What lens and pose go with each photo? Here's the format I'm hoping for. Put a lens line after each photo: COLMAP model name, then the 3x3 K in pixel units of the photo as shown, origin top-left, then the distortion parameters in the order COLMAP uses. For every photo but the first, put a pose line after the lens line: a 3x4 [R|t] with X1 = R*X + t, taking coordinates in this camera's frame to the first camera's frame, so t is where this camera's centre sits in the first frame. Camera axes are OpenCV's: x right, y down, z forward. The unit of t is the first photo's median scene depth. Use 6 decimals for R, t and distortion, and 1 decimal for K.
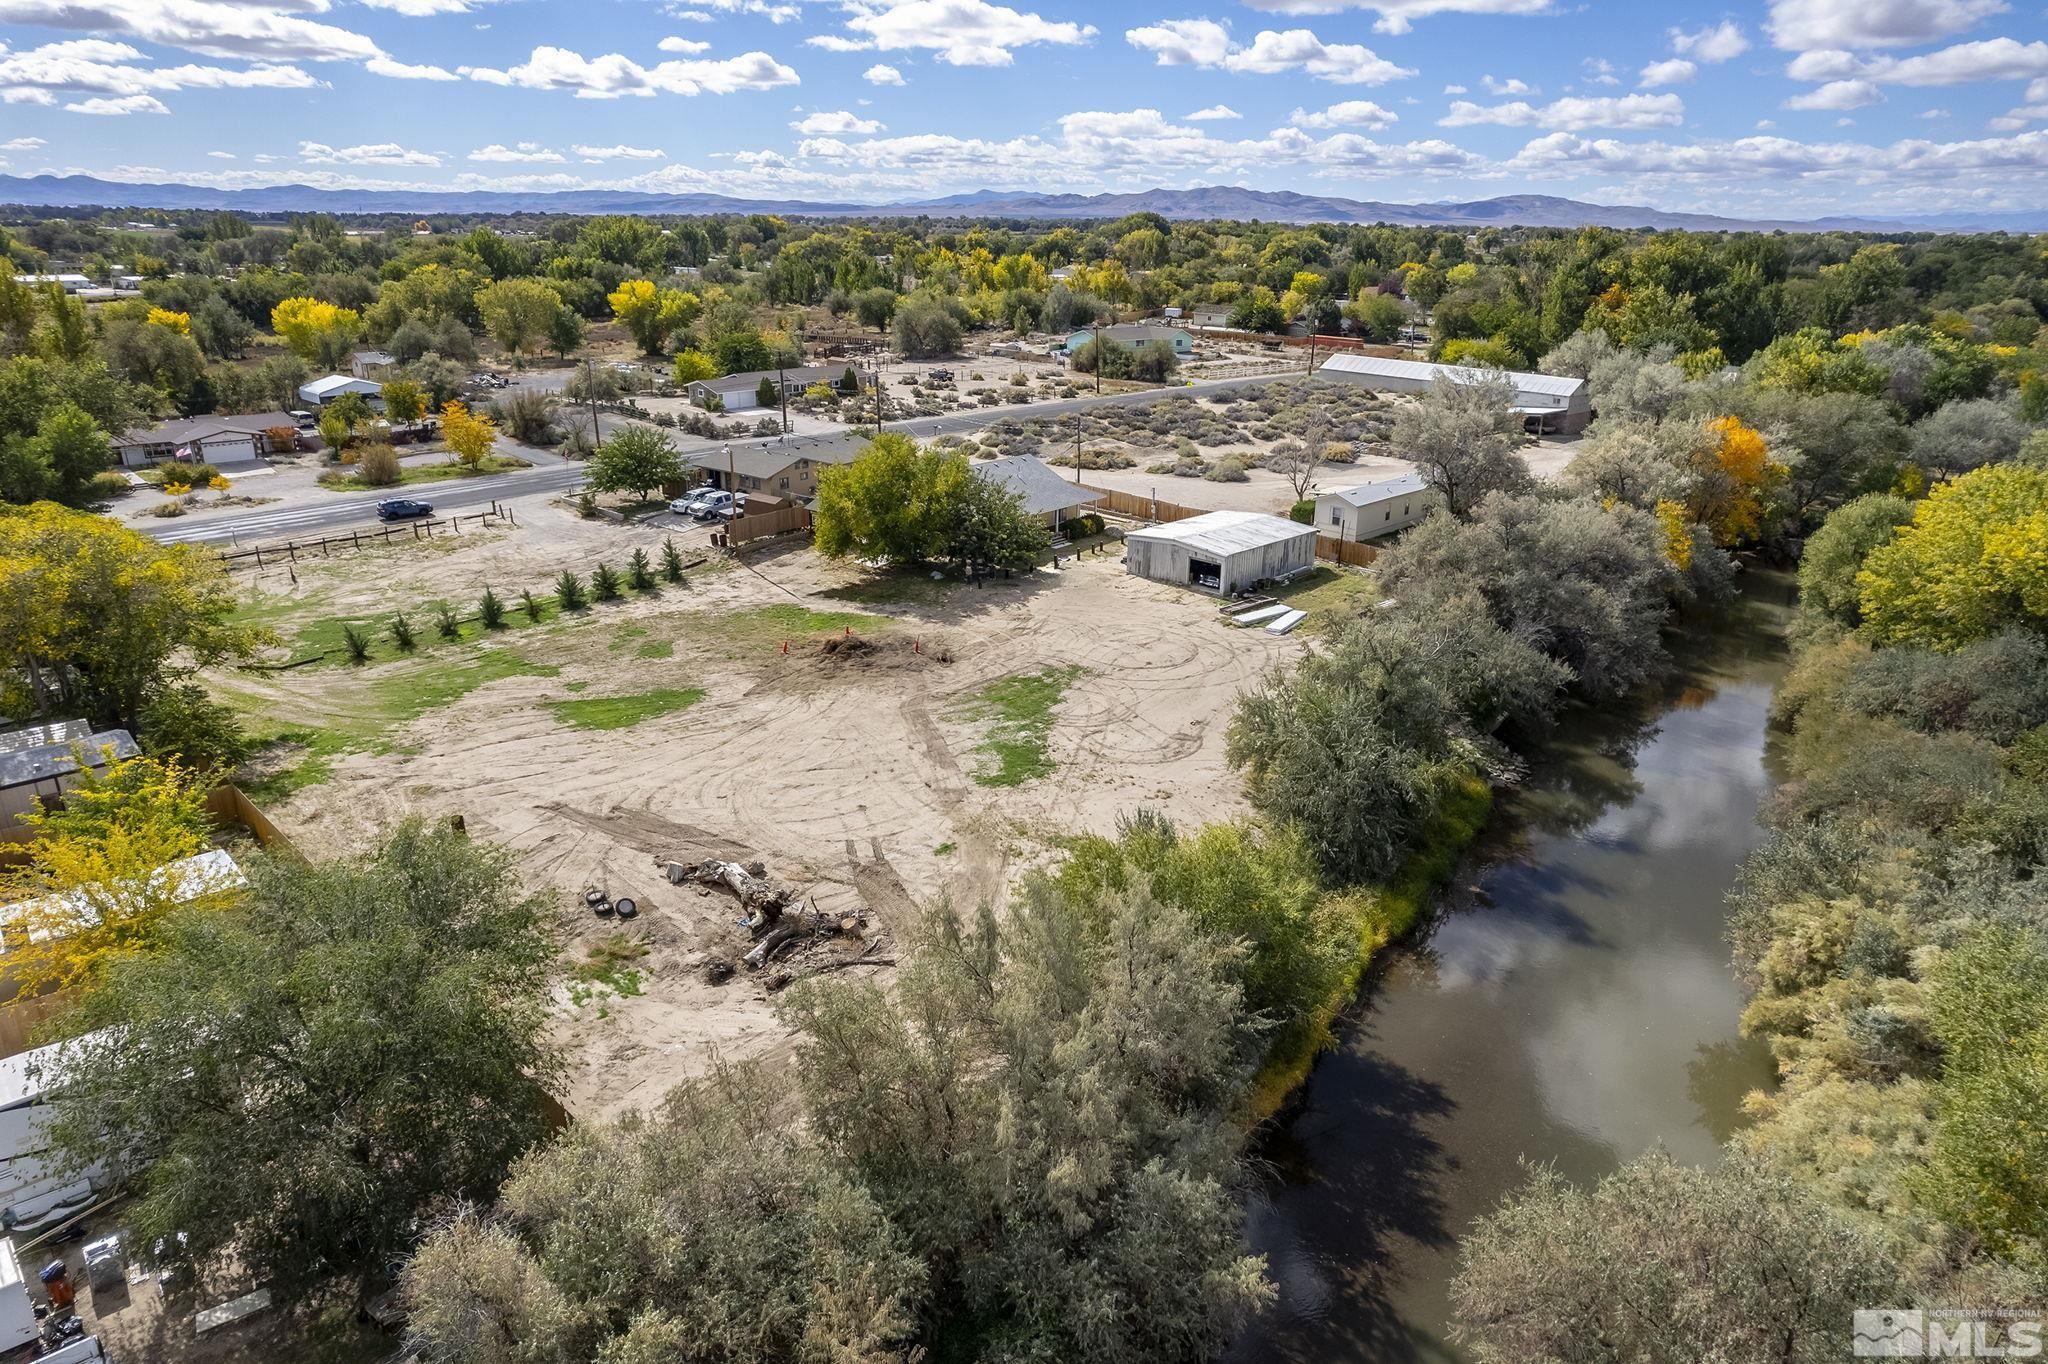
lens RADIAL K [[1300.9, 0, 1031.8], [0, 1300.9, 701.3], [0, 0, 1]] dist [-0.074321, 0.078037]
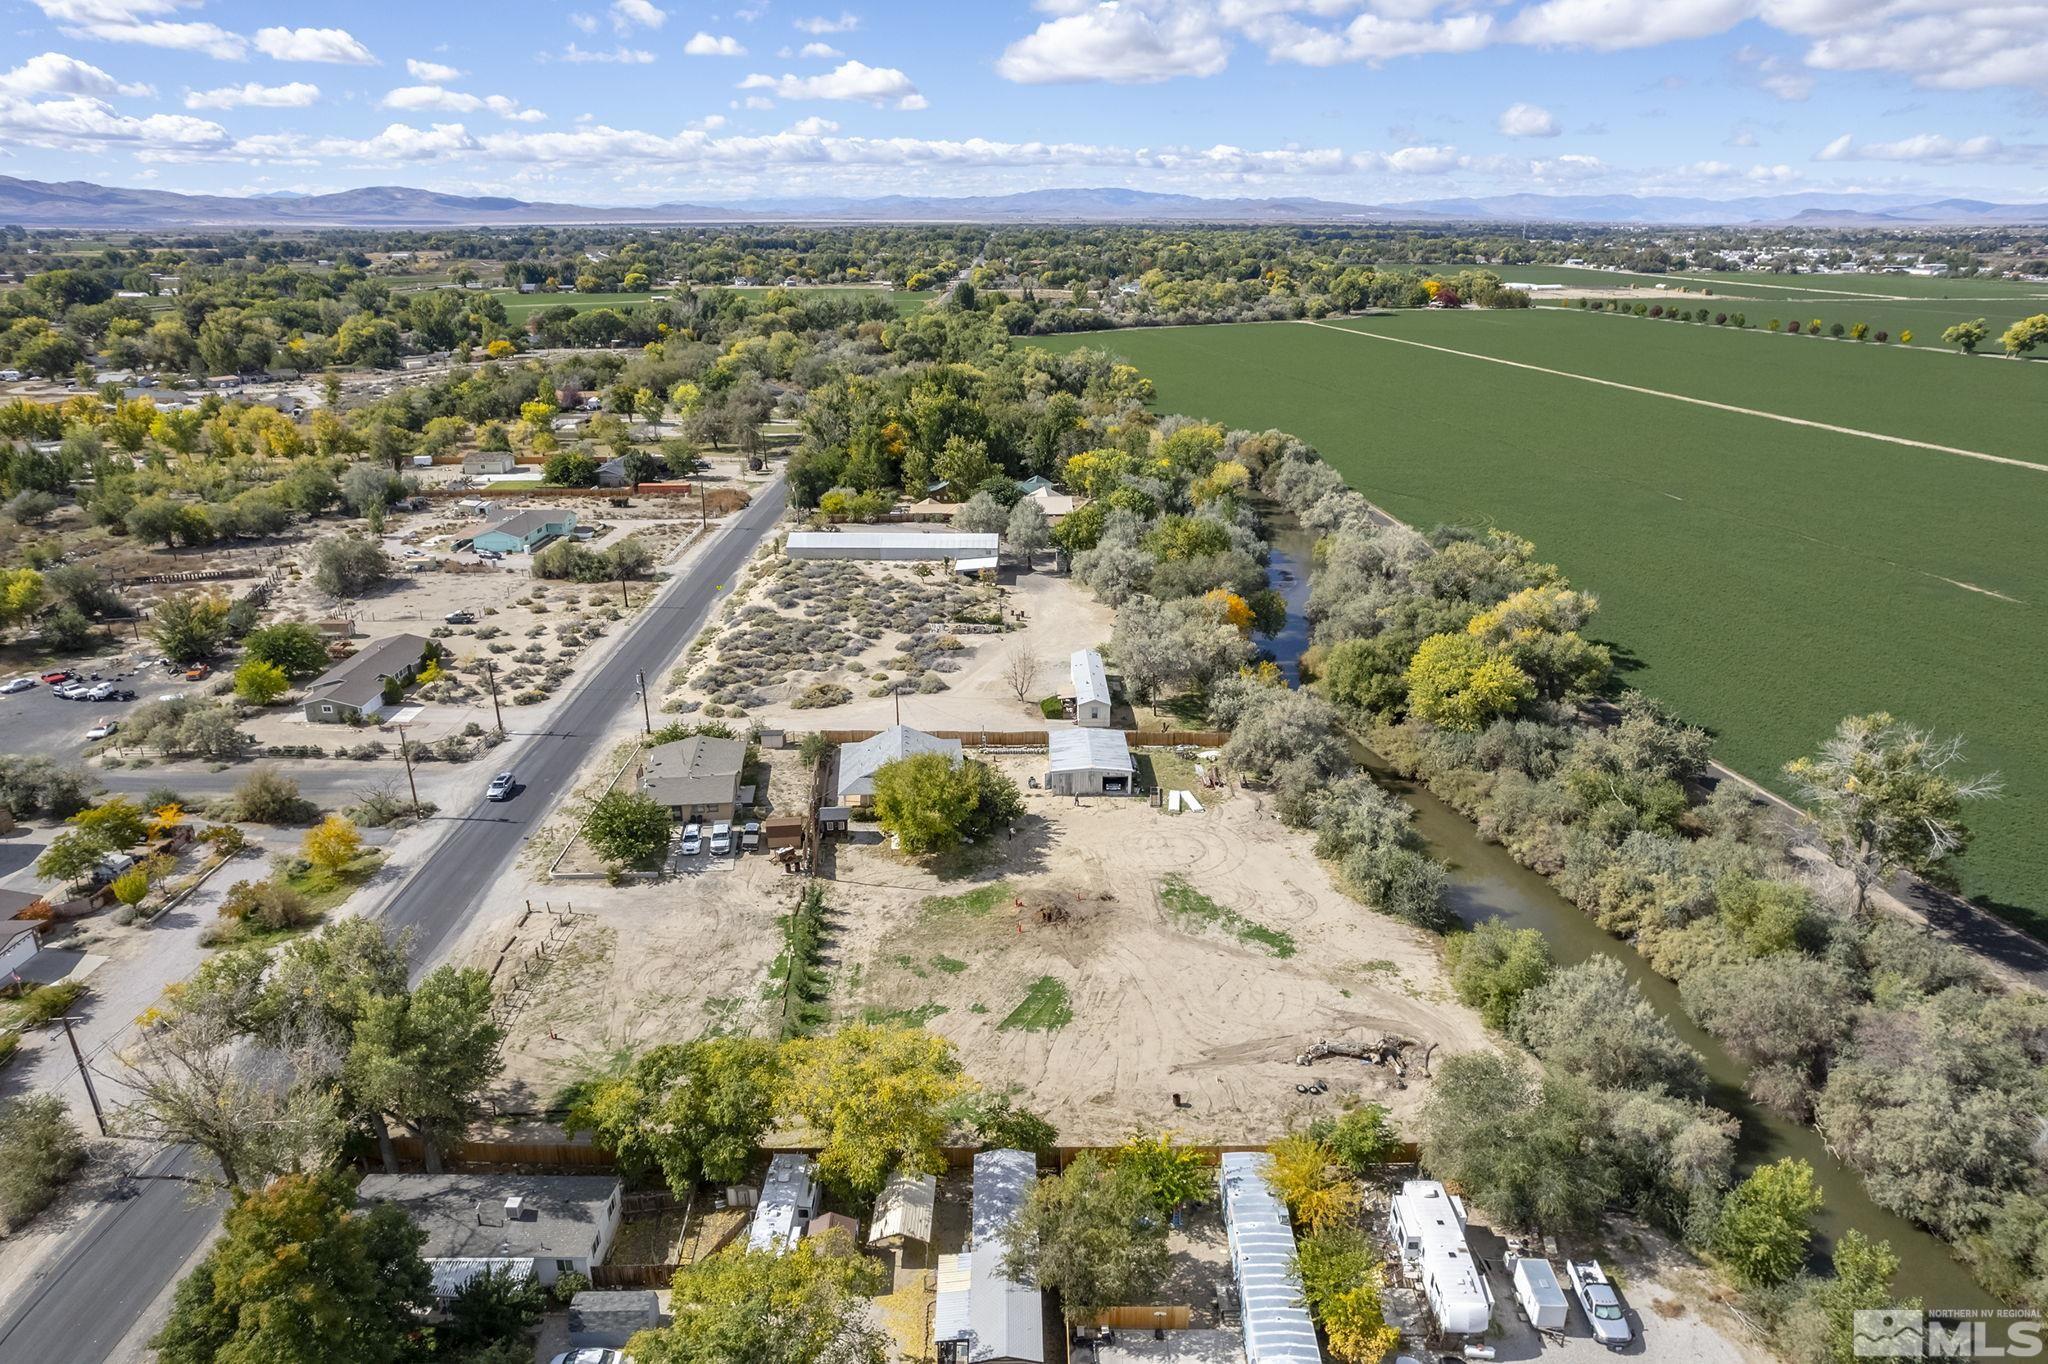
lens RADIAL K [[1305.2, 0, 1031.2], [0, 1305.2, 690.0], [0, 0, 1]] dist [-0.069093, 0.078483]
pose [[0.703062, -0.257629, 0.662821, -0.968885], [0.257446, 0.961055, 0.100473, -0.397860], [-0.662892, 0.100001, 0.742007, -0.123364]]
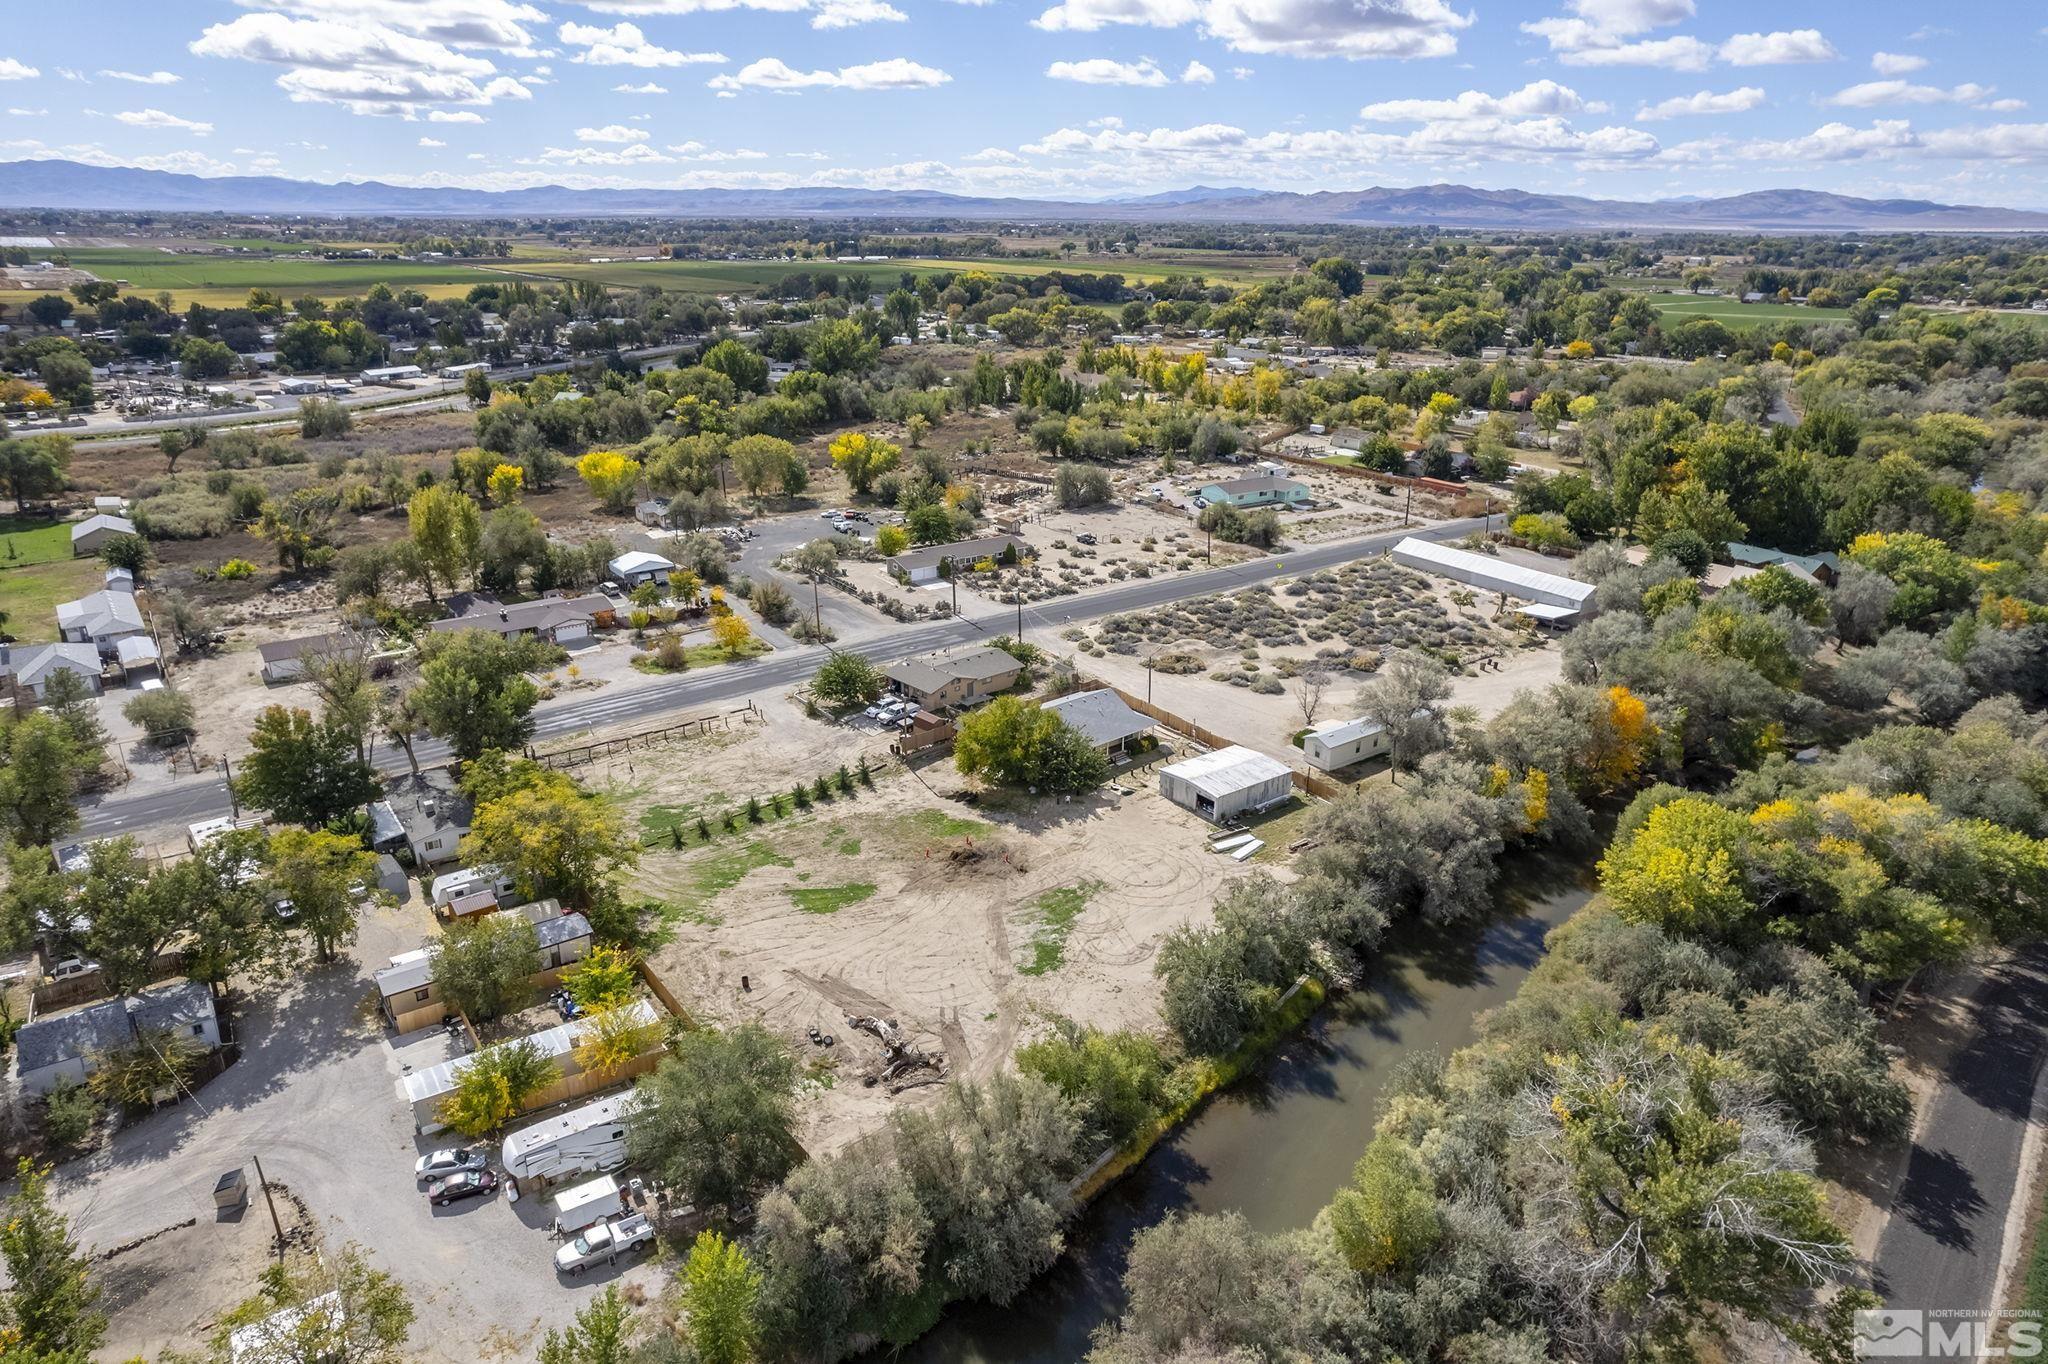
lens RADIAL K [[1305.2, 0, 1031.2], [0, 1305.2, 690.0], [0, 0, 1]] dist [-0.069093, 0.078483]
pose [[0.987838, 0.050404, -0.147091, 0.150882], [-0.051082, 0.998694, -0.000835, -0.222926], [0.146857, 0.008339, 0.989123, -0.538502]]
